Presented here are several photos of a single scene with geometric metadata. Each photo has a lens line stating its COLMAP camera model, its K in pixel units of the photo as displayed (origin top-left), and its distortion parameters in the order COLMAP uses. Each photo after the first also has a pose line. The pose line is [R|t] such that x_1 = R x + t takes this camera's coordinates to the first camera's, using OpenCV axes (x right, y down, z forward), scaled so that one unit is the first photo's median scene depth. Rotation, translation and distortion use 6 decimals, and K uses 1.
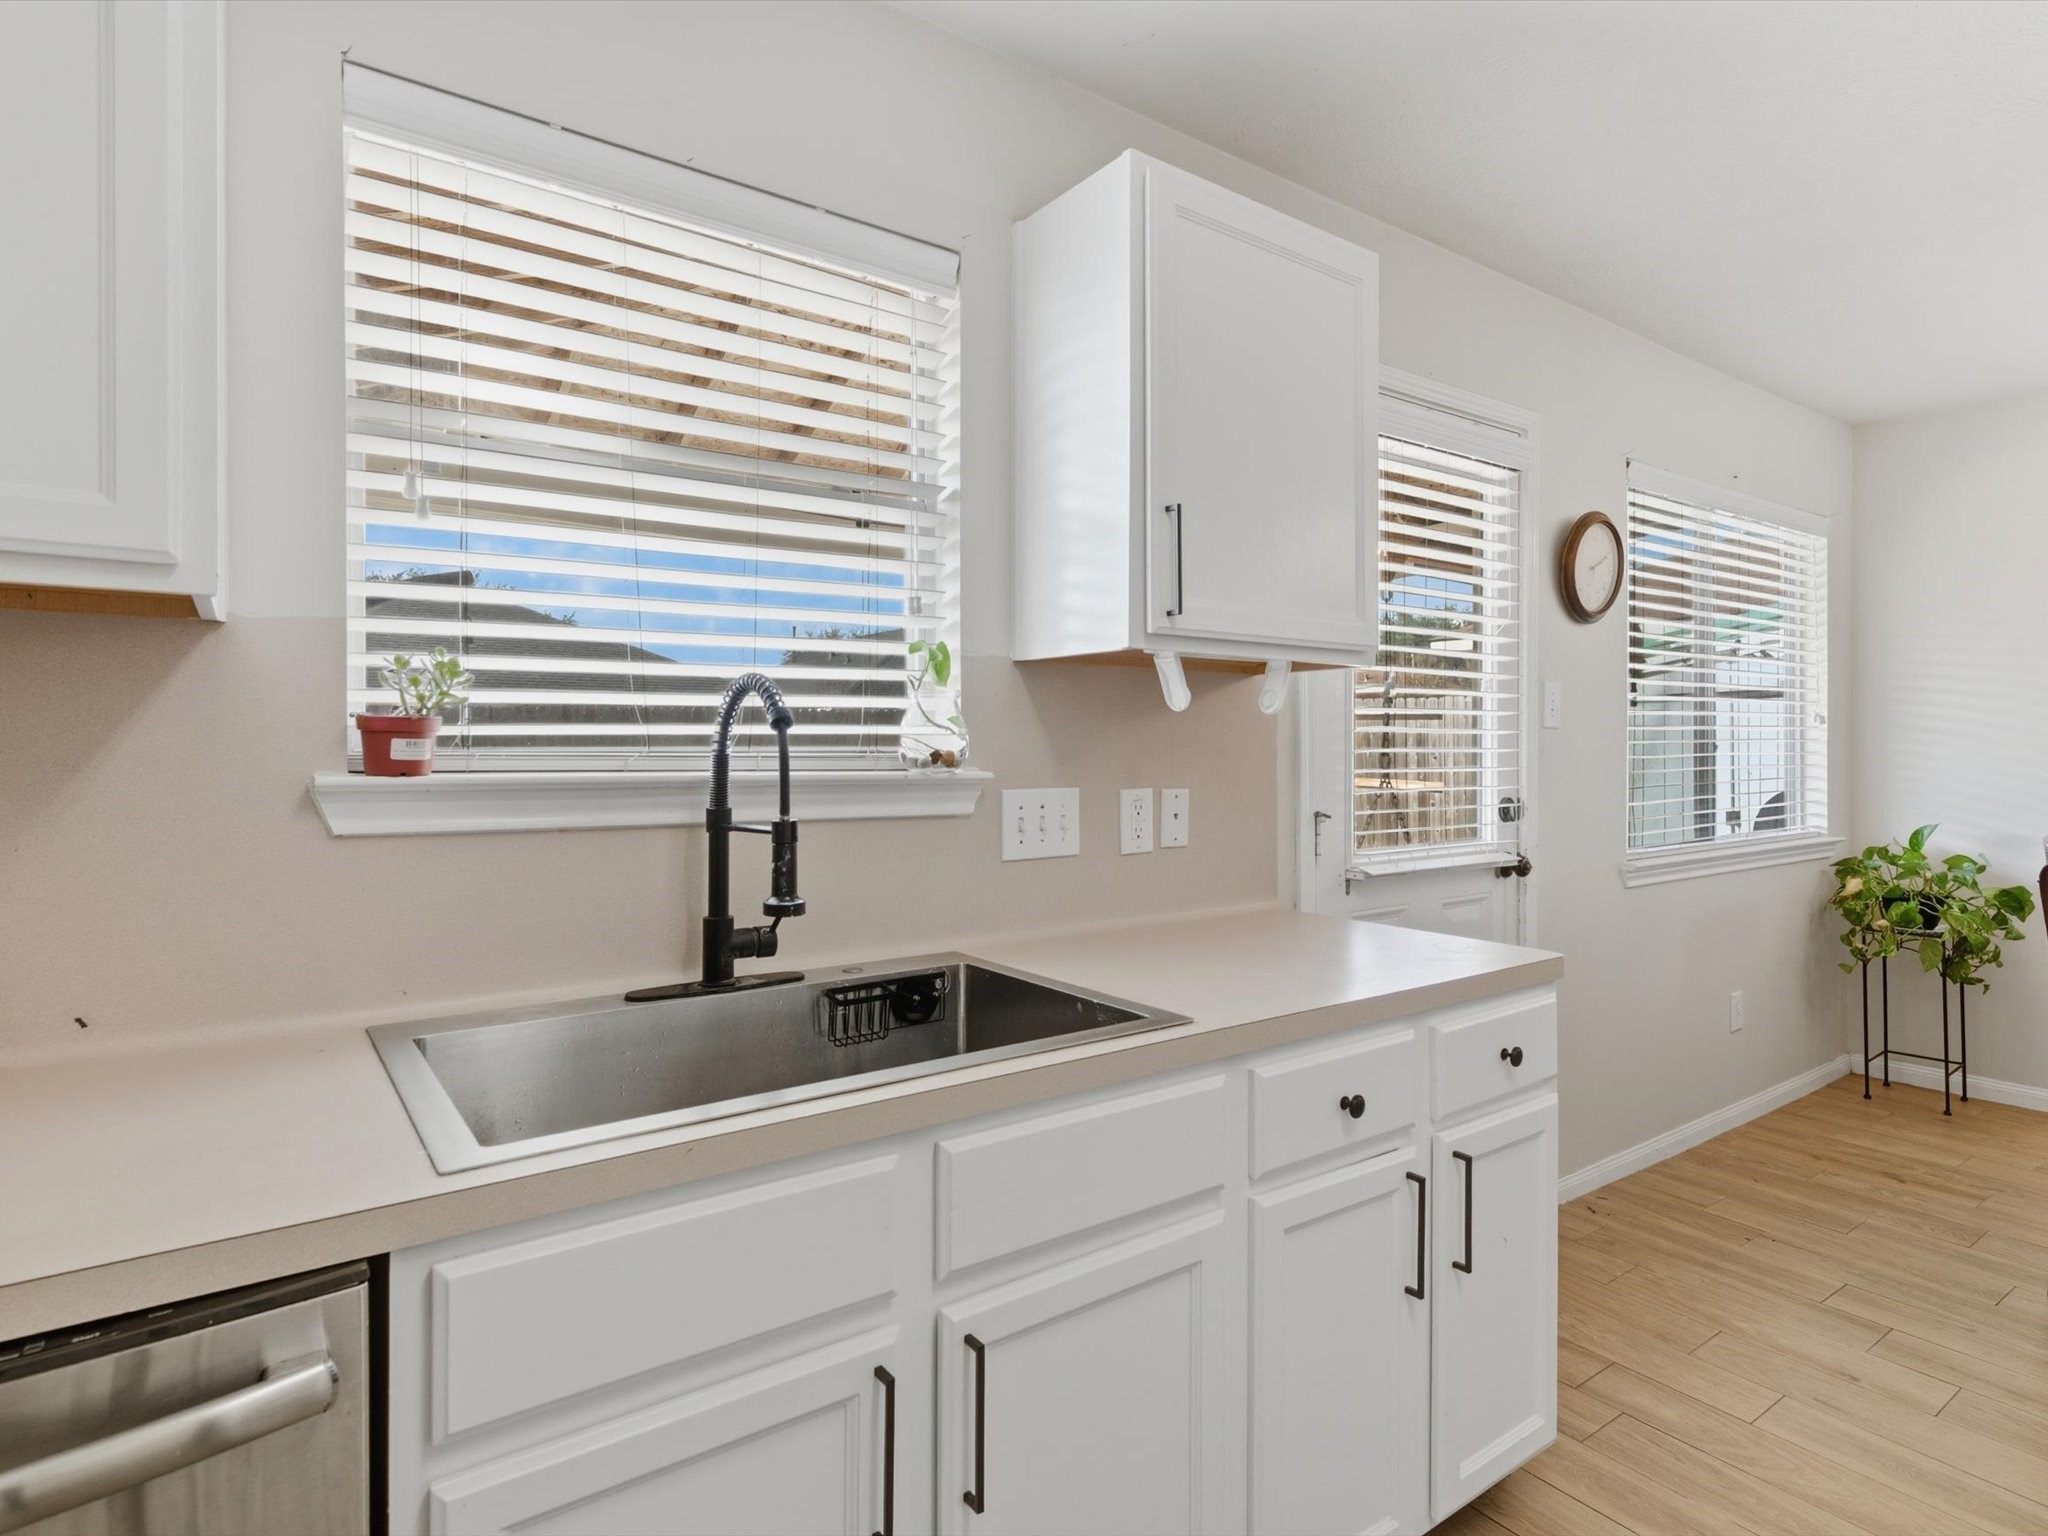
lens RADIAL K [[1046.8, 0, 1028.9], [0, 1046.8, 751.7], [0, 0, 1]] dist [-0.000119, 0.000271]
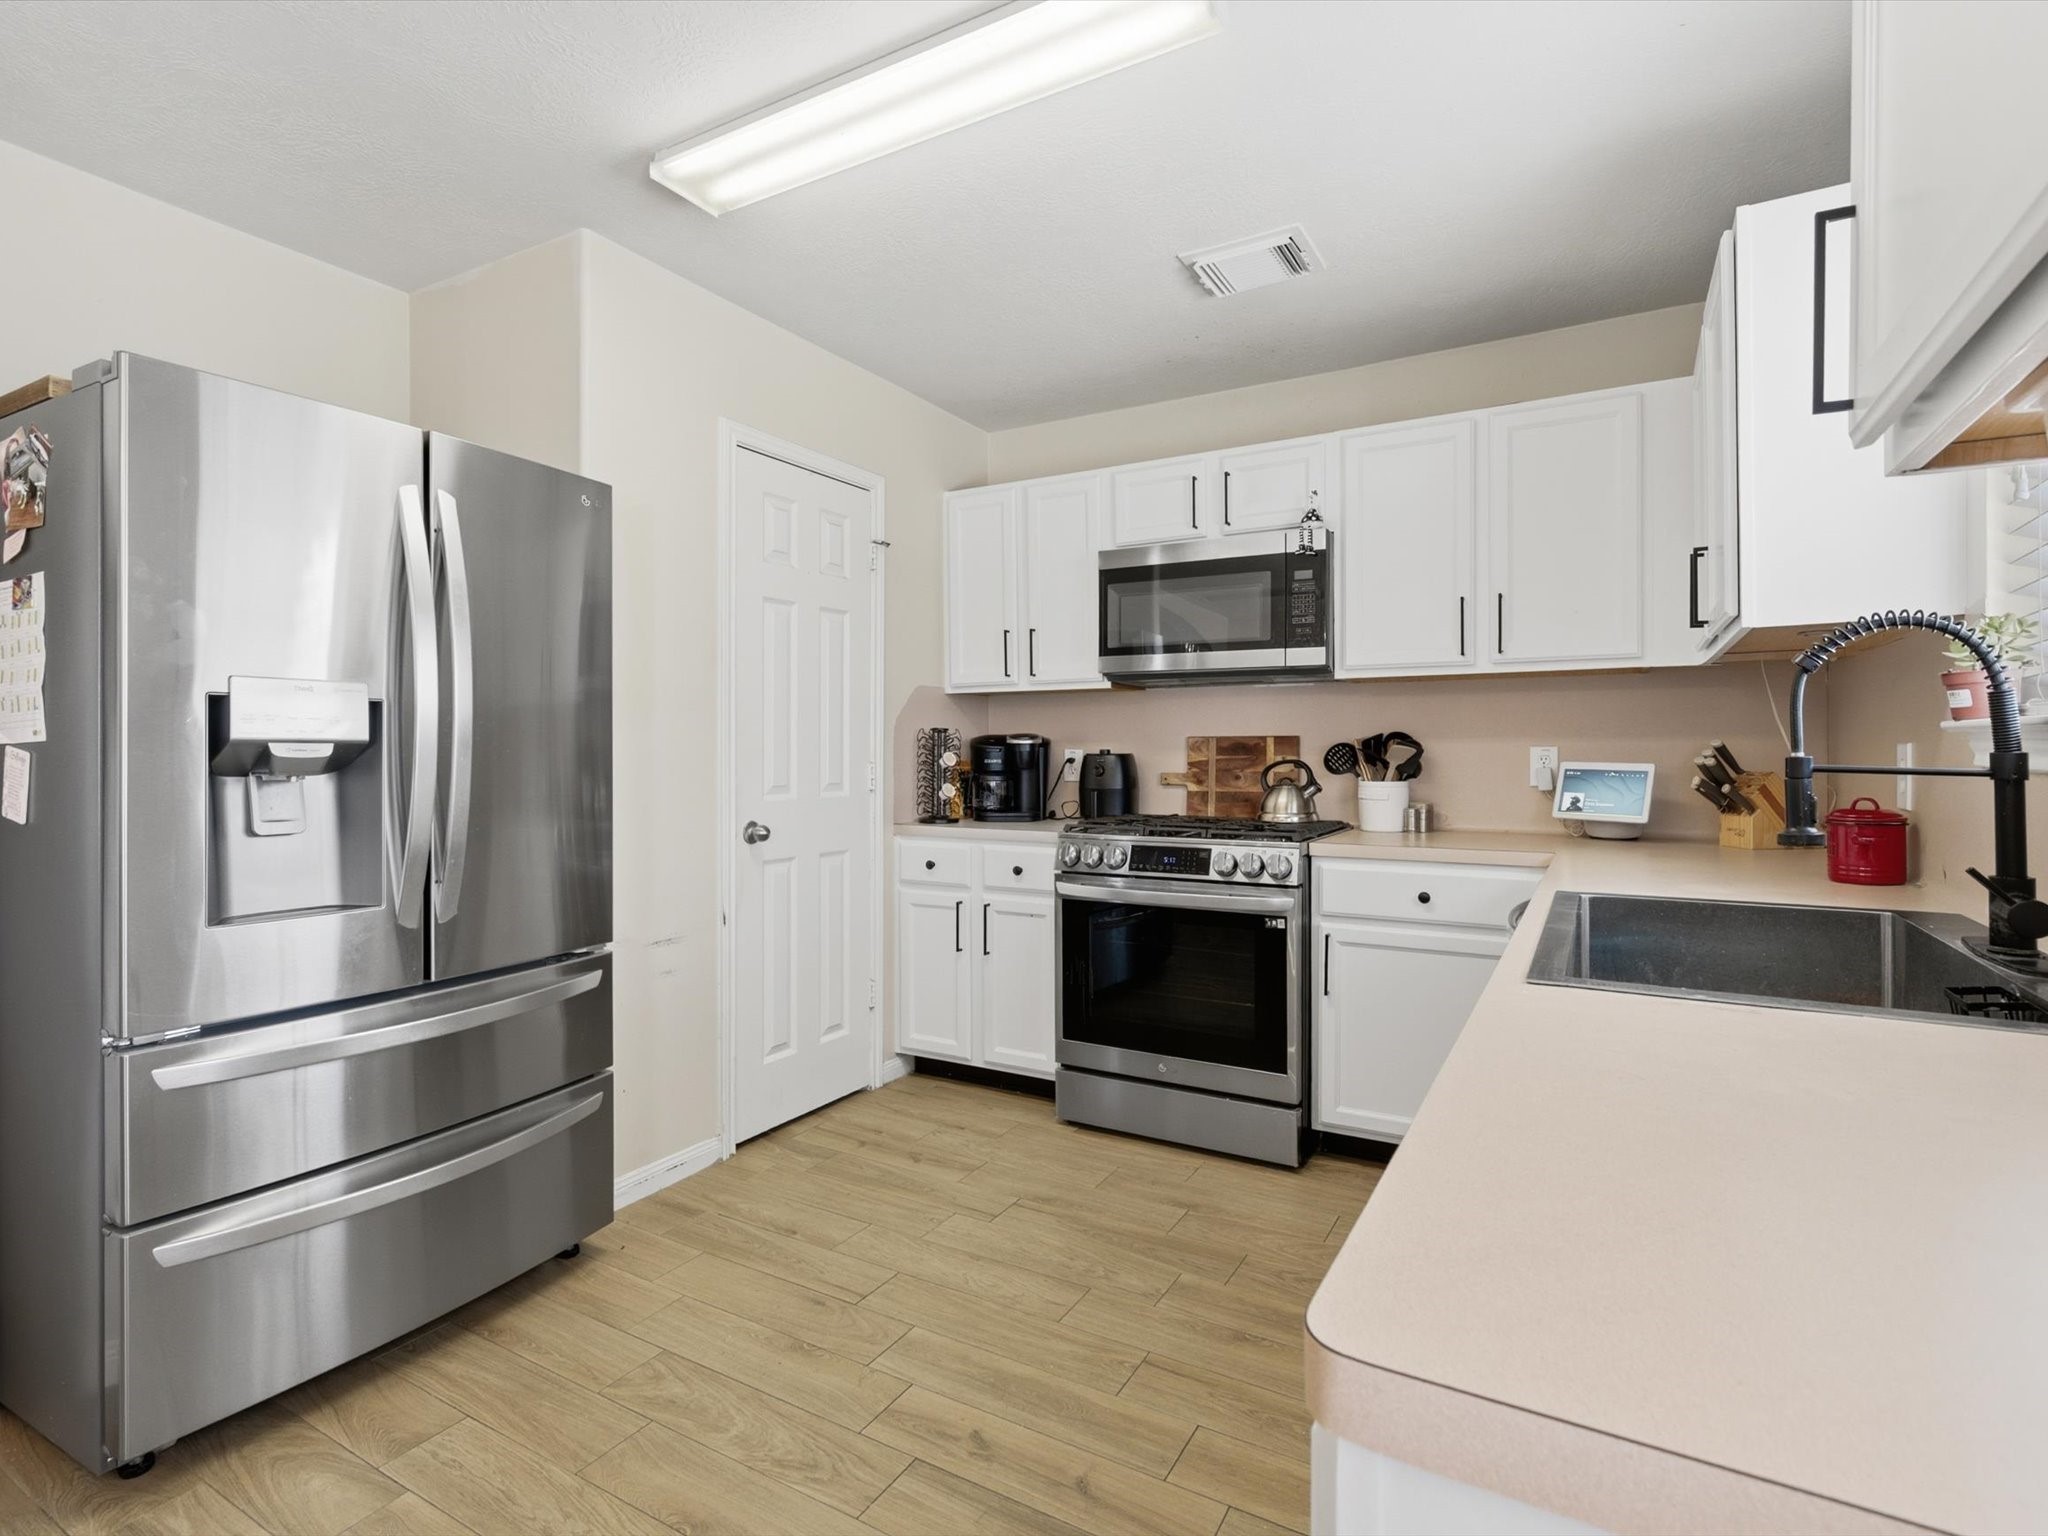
lens RADIAL K [[1046.8, 0, 1028.9], [0, 1046.8, 751.7], [0, 0, 1]] dist [-0.000119, 0.000271]
pose [[-0.901895, 0.005033, -0.431925, 0.436455], [0.002006, 0.999970, 0.007463, 0.024464], [0.431950, 0.005864, -0.901879, 0.766014]]
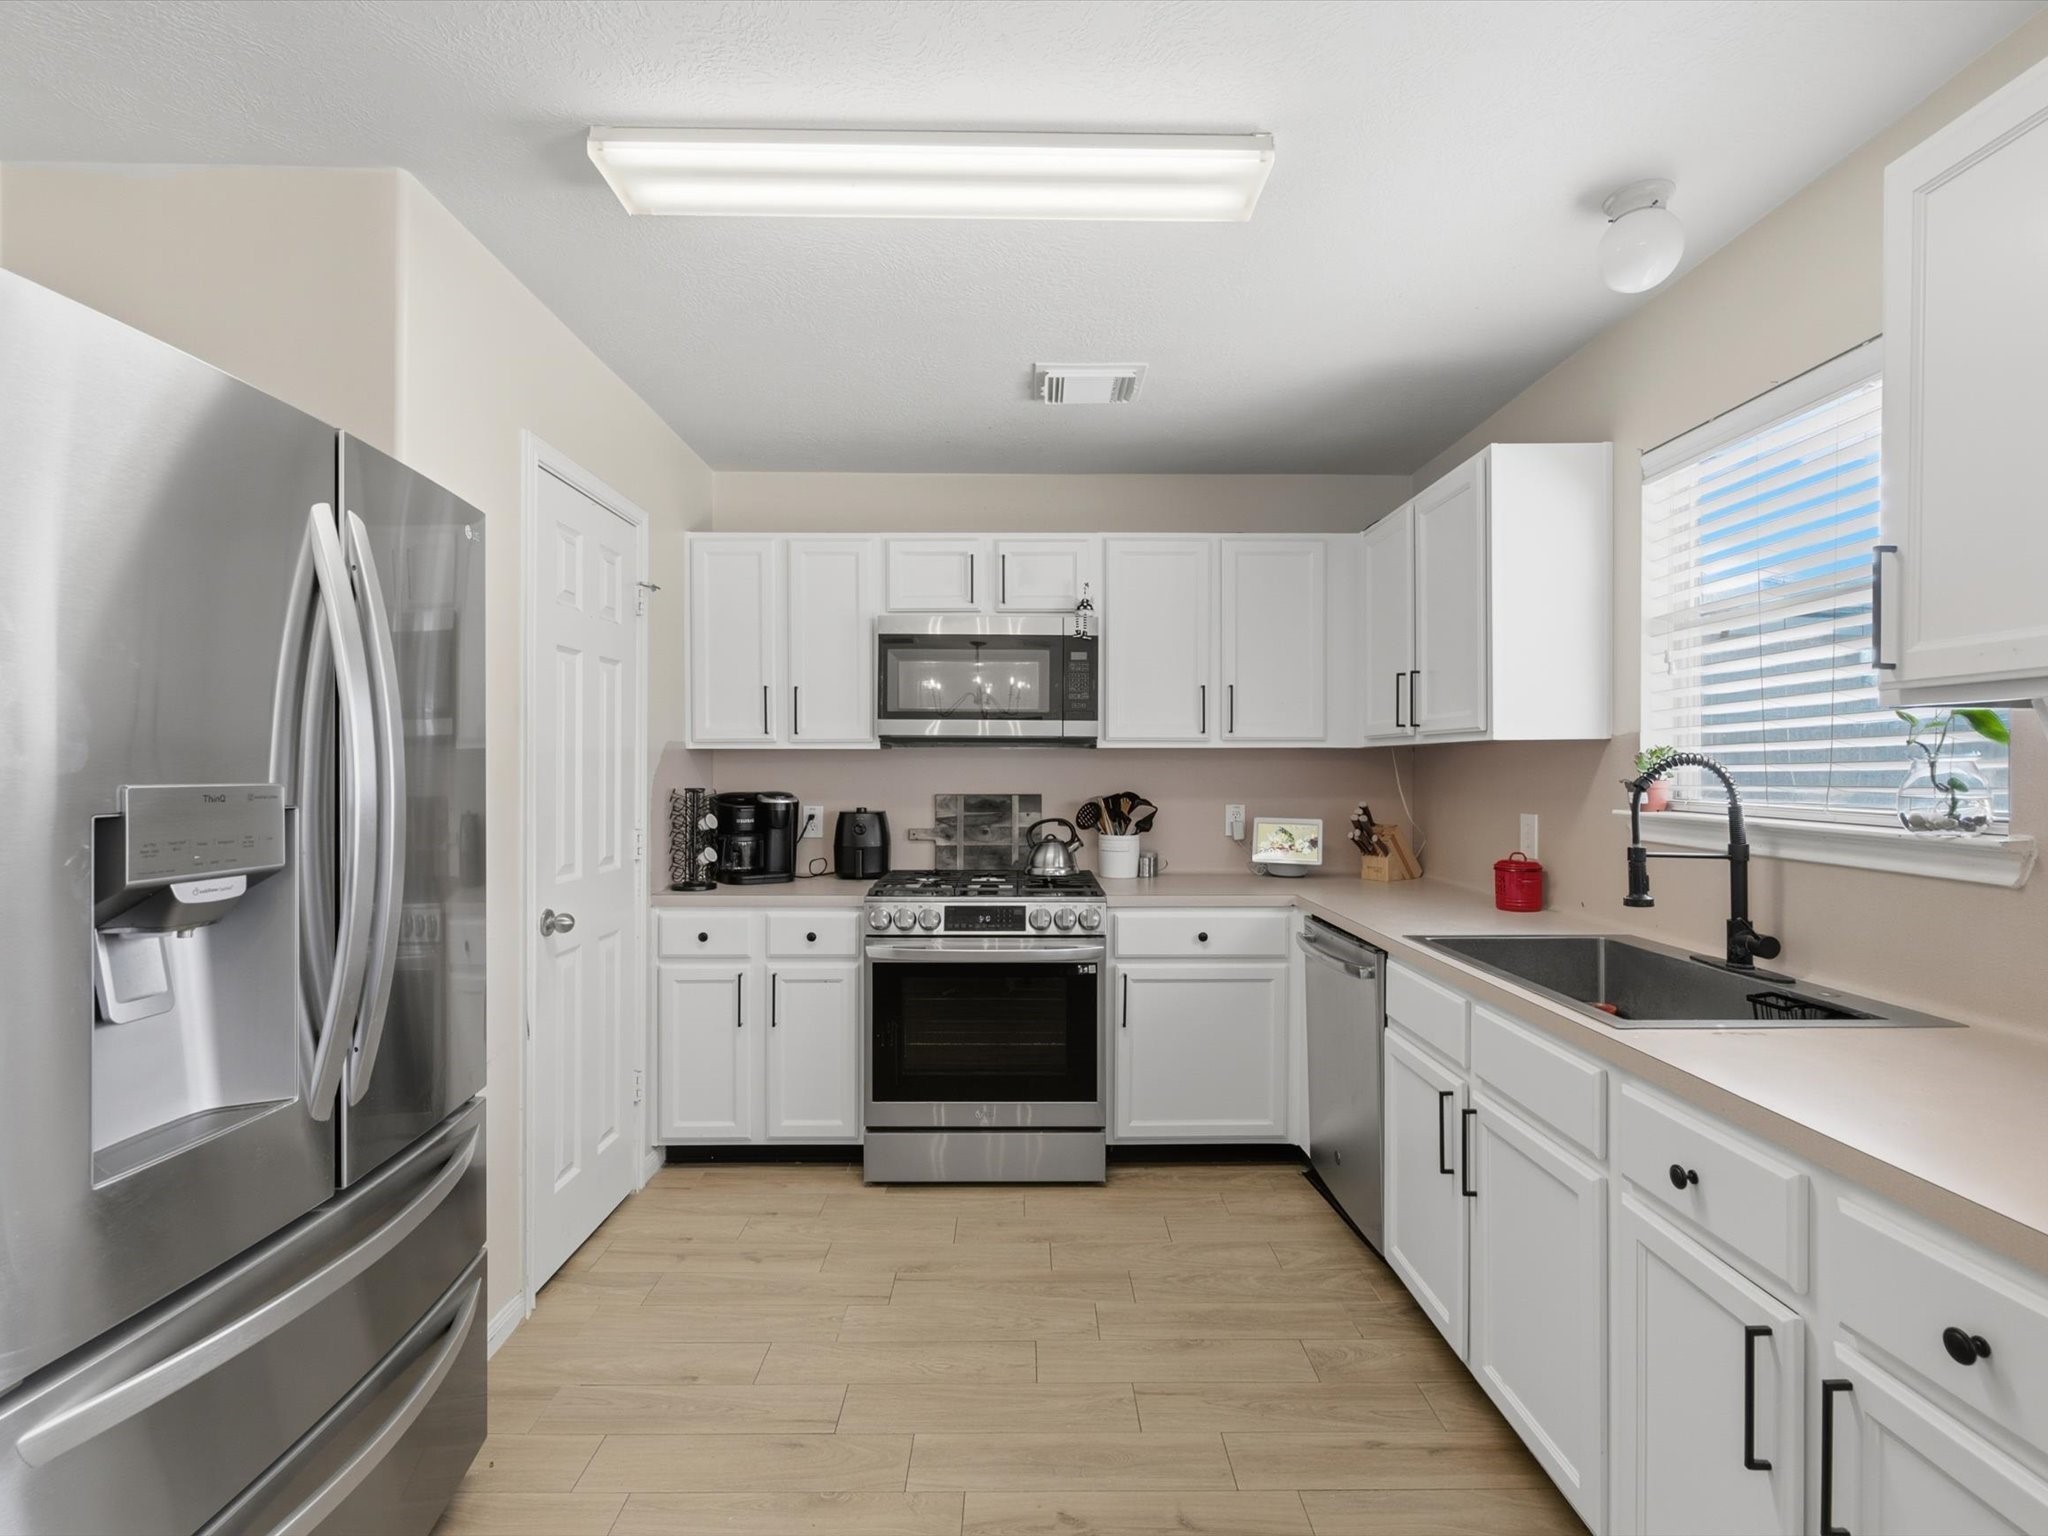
lens RADIAL K [[994.8, 0, 1024.0], [0, 994.8, 768.0], [0, 0, 1]] dist [-0.003209, 0.000587]
pose [[-0.545068, 0.004351, -0.838380, 0.726635], [-0.005029, 0.999952, 0.008459, -0.029163], [0.838377, 0.008827, -0.545020, 0.493022]]
